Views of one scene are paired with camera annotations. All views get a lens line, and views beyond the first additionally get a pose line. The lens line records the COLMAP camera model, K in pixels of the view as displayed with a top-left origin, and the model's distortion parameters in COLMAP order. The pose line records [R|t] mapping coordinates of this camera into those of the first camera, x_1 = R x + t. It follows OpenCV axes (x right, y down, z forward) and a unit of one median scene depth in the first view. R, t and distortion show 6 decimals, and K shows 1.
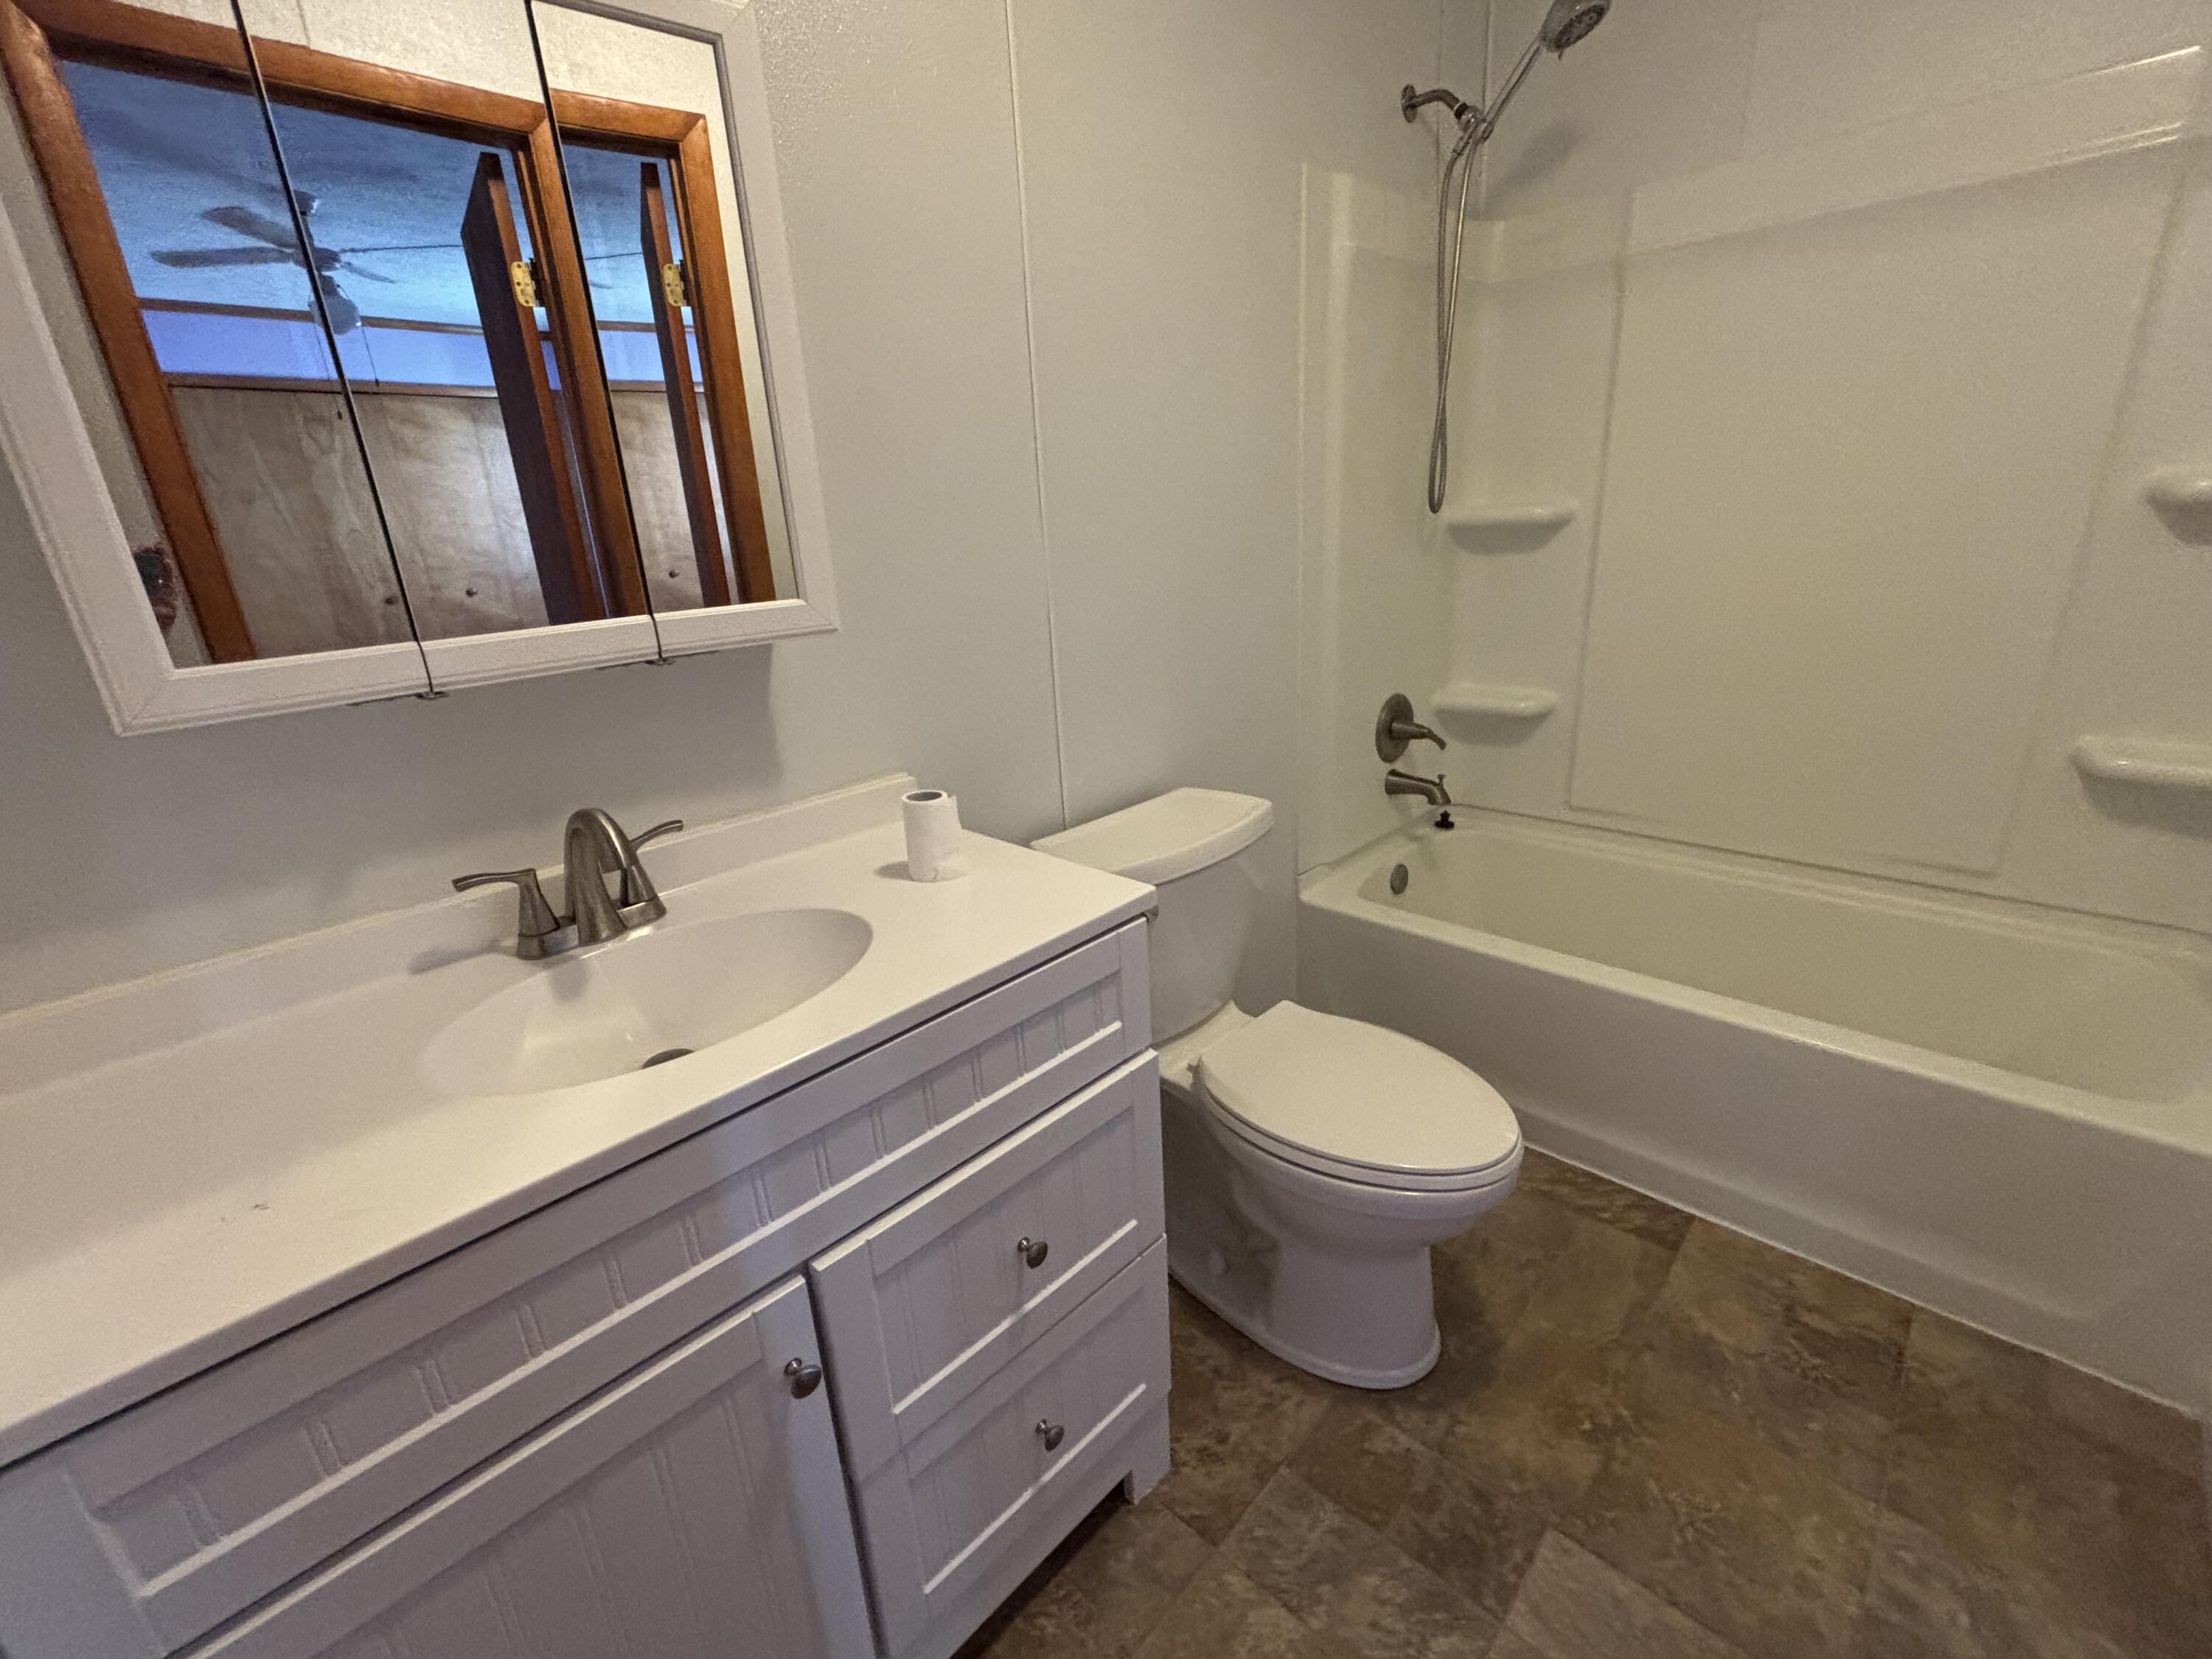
lens RADIAL K [[949.5, 0, 1100.0], [0, 949.5, 836.3], [0, 0, 1]] dist [-0.004784, 0.005827]
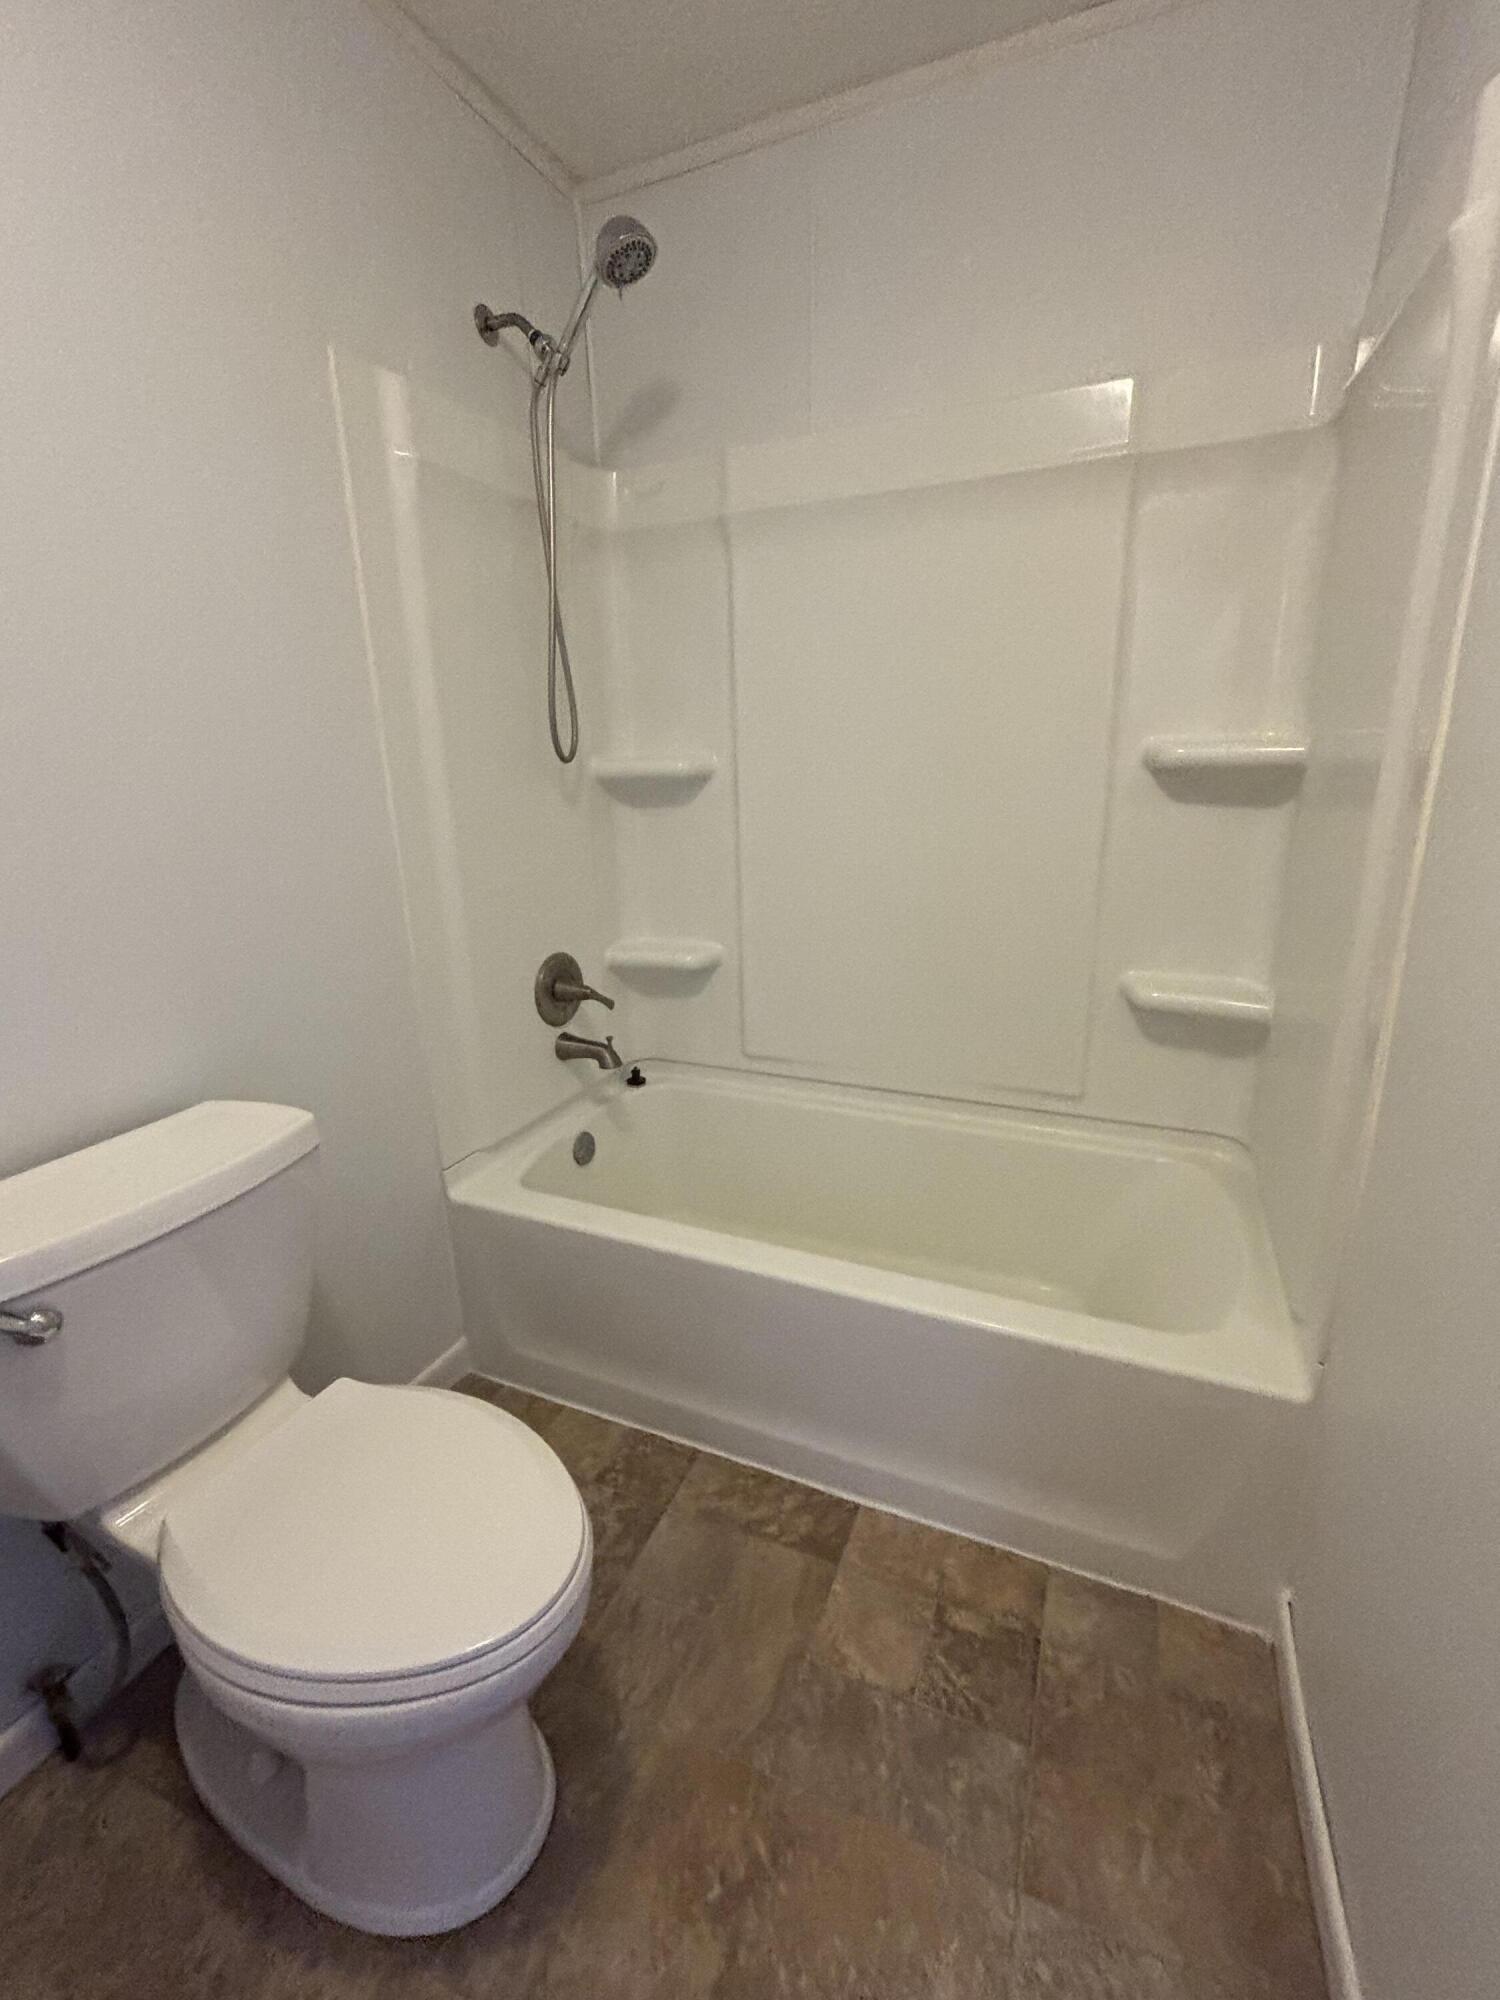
lens RADIAL K [[852.4, 0, 752.7], [0, 852.4, 1004.2], [0, 0, 1]] dist [-0.003083, 0.000471]
pose [[0.936446, -0.068308, 0.344098, 0.287255], [0.090491, 0.994701, -0.048807, -0.059535], [-0.338940, 0.076843, 0.937664, 0.222961]]
